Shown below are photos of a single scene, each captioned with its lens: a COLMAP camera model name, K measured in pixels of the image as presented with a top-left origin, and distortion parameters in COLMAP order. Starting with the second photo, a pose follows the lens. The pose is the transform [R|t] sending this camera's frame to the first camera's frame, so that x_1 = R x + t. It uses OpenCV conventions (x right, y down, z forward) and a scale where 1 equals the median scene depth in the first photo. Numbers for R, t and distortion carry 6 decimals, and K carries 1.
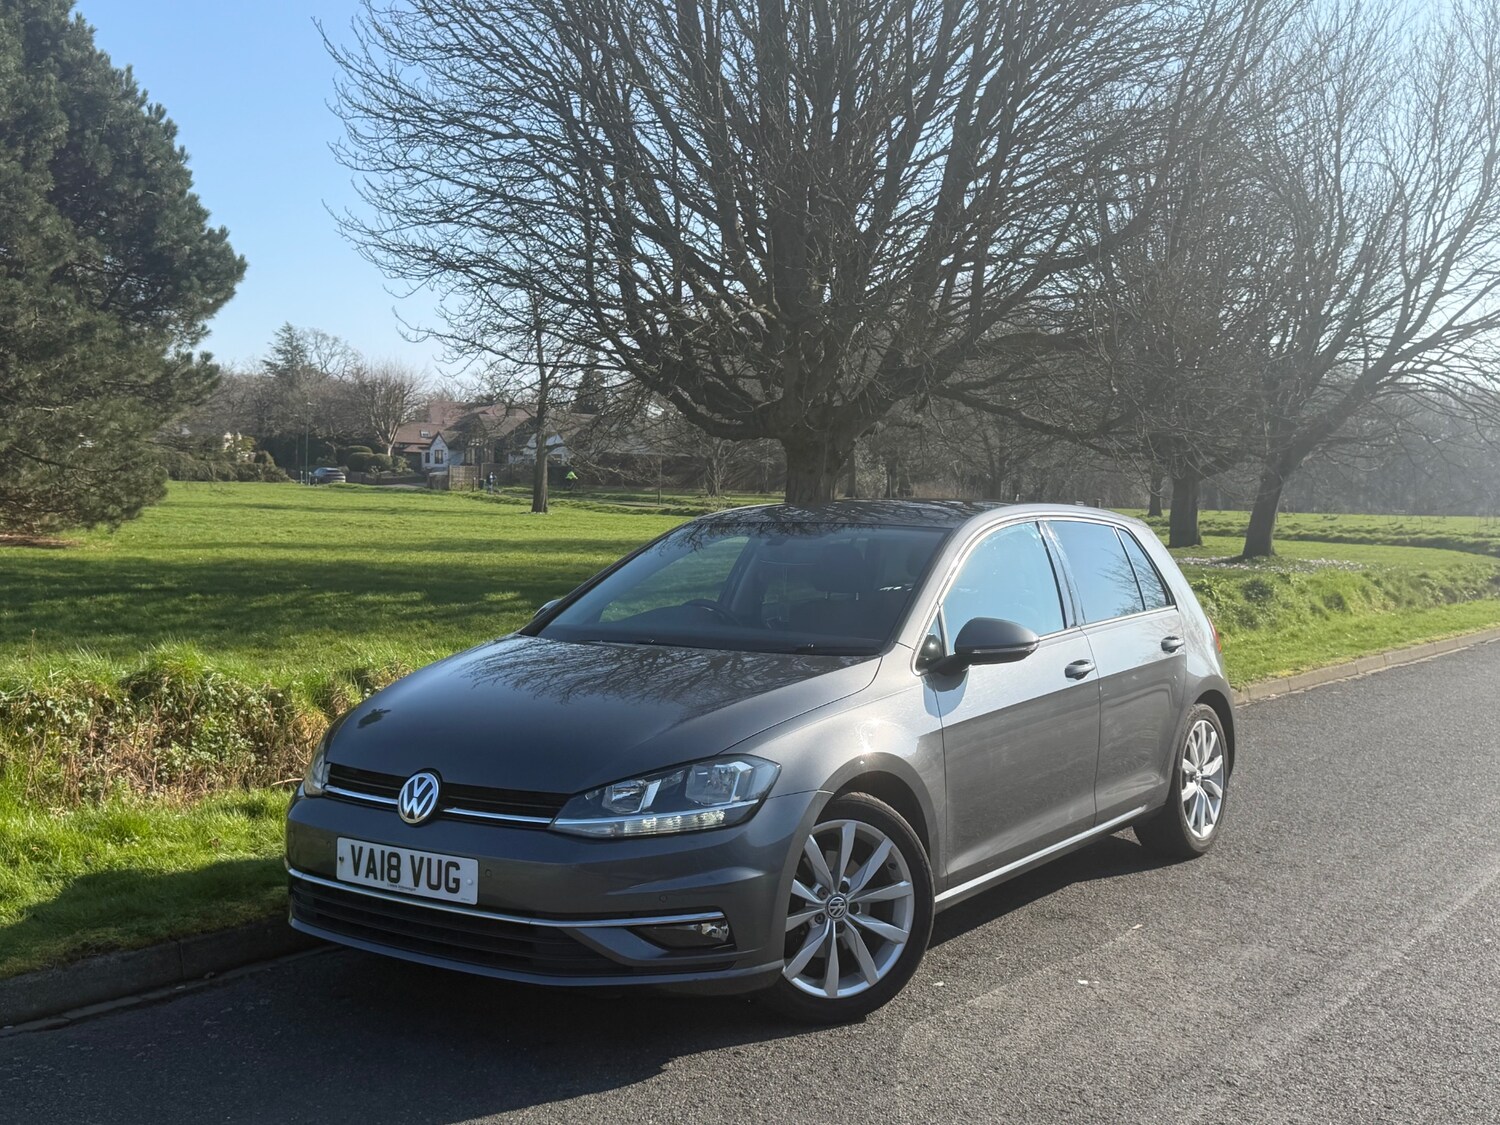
lens RADIAL K [[1635.7, 0, 764.9], [0, 1635.7, 560.6], [0, 0, 1]] dist [0.206277, -0.484990]
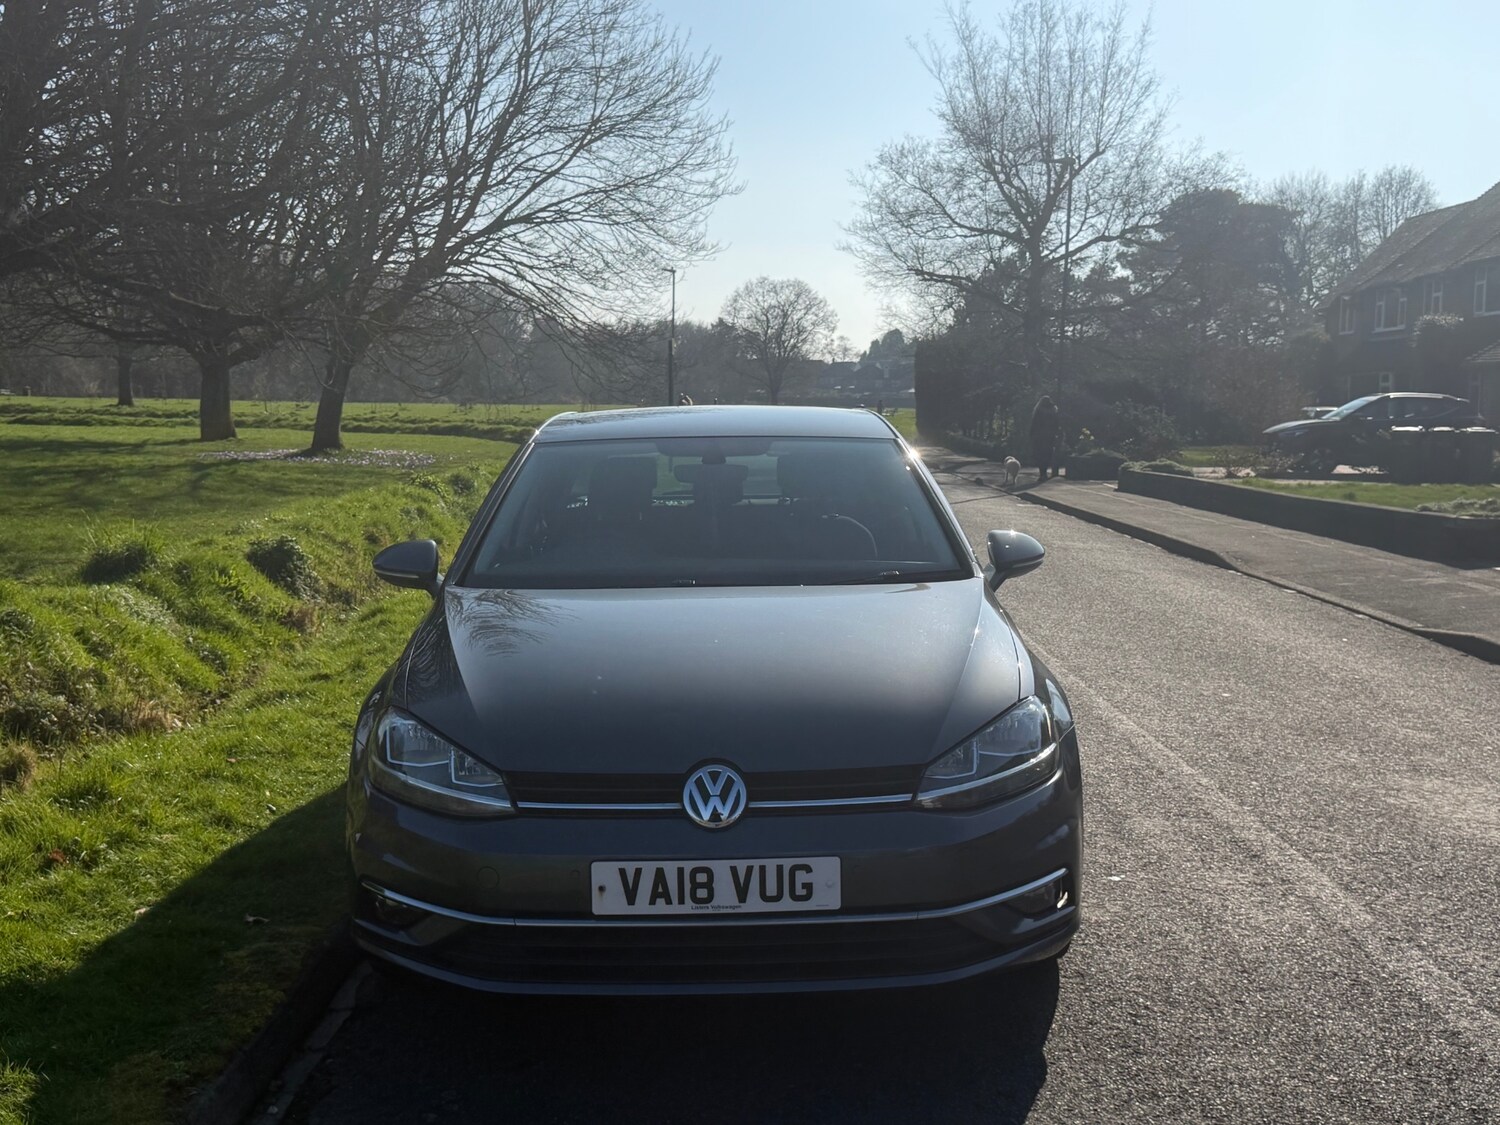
lens RADIAL K [[1690.8, 0, 750.0], [0, 1690.8, 562.5], [0, 0, 1]] dist [0.205916, -0.473800]
pose [[0.803129, -0.070939, 0.591567, -0.141890], [0.031599, 0.996561, 0.076605, -0.007133], [-0.594967, -0.042830, 0.802608, 0.067787]]
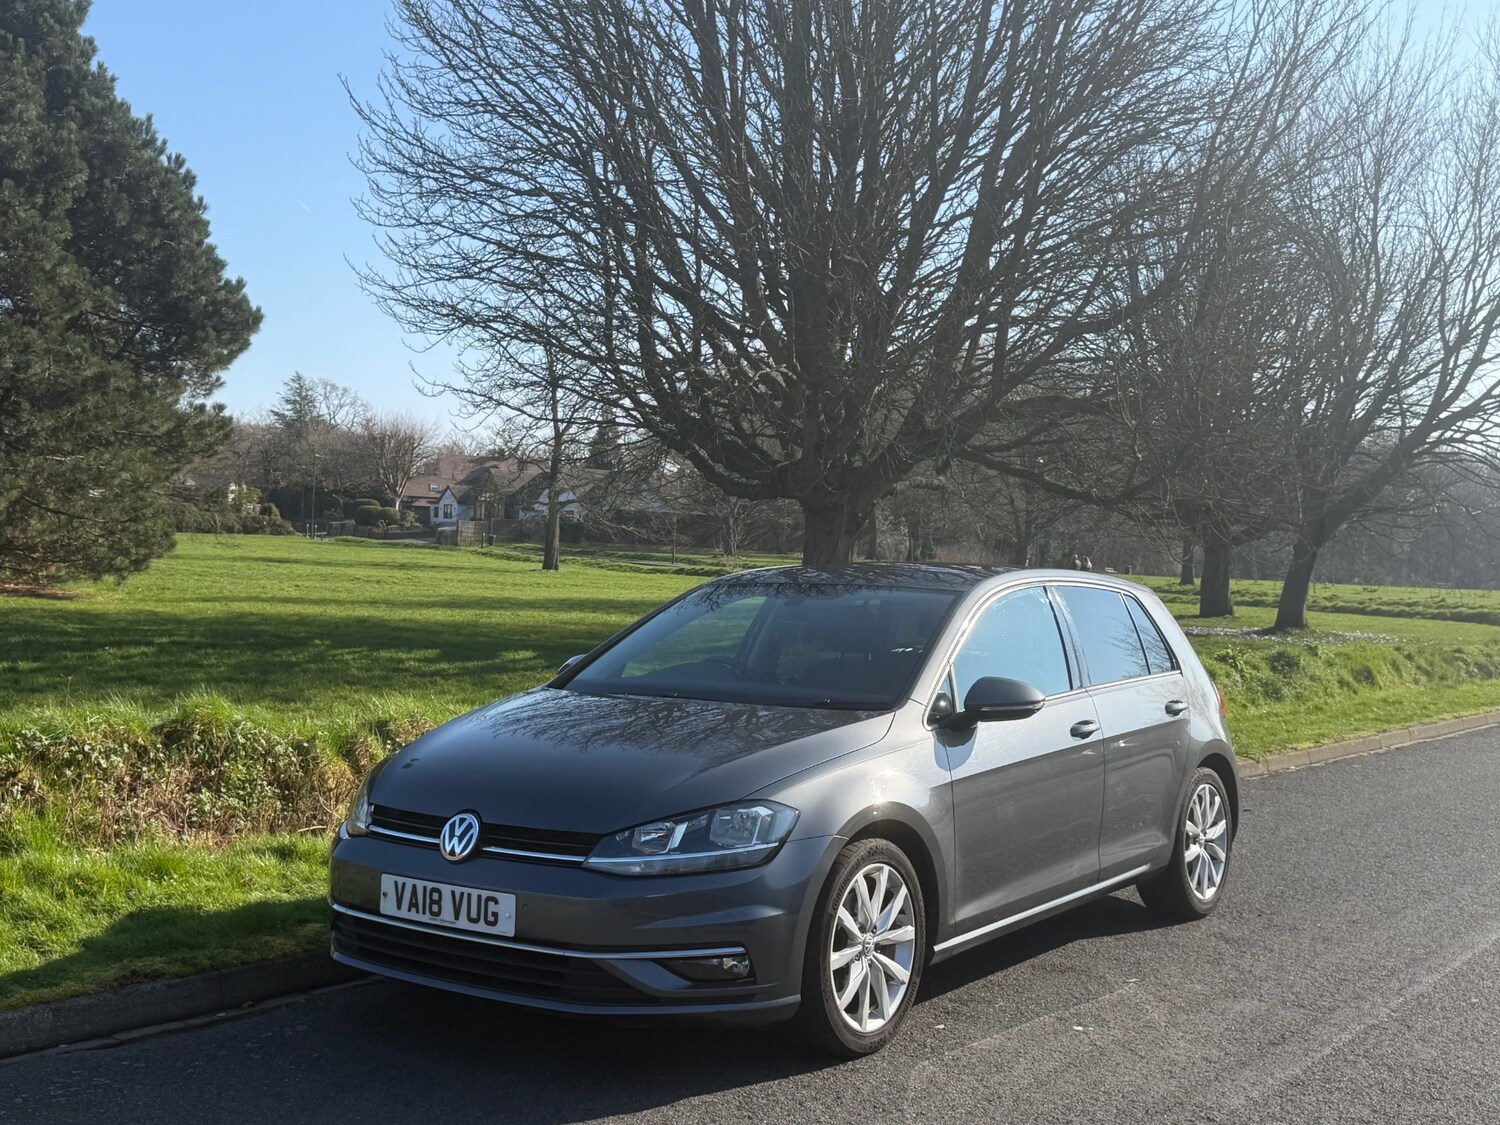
lens RADIAL K [[1703.8, 0, 753.2], [0, 1703.8, 566.9], [0, 0, 1]] dist [0.220996, -0.530213]
pose [[0.999725, 0.016178, -0.016994, 0.000233], [-0.016733, 0.999313, -0.033078, 0.000734], [0.016448, 0.033353, 0.999308, -0.023979]]
